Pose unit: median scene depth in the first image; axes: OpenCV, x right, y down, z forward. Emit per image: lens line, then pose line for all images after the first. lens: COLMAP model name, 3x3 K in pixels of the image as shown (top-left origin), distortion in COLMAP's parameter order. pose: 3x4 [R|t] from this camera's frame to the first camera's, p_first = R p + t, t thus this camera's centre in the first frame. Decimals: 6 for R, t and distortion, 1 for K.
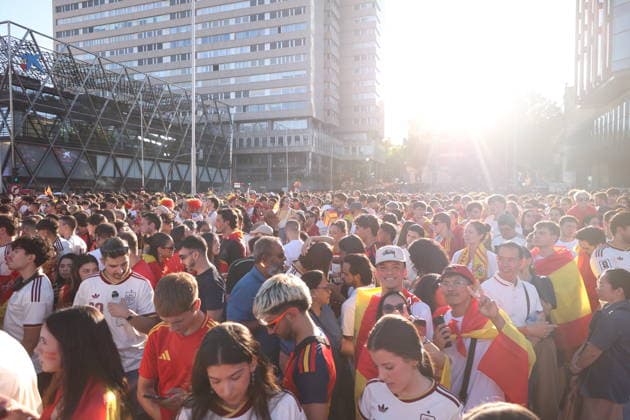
lens RADIAL K [[415.6, 0, 315.8], [0, 415.6, 207.5], [0, 0, 1]] dist [0.009261, 0.001293]
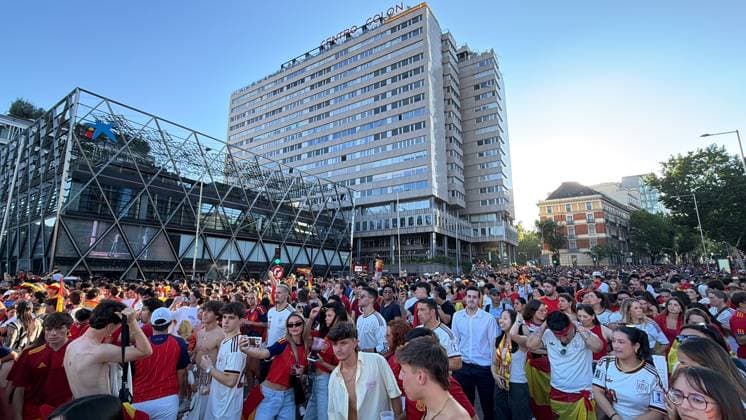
lens RADIAL K [[335.6, 0, 375.9], [0, 335.6, 209.8], [0, 0, 1]] dist [-0.002848, -0.000062]
pose [[0.974216, -0.043120, -0.221456, 0.028298], [-0.008733, 0.973624, -0.227993, -0.009131], [0.225446, 0.224049, 0.948144, 0.231491]]
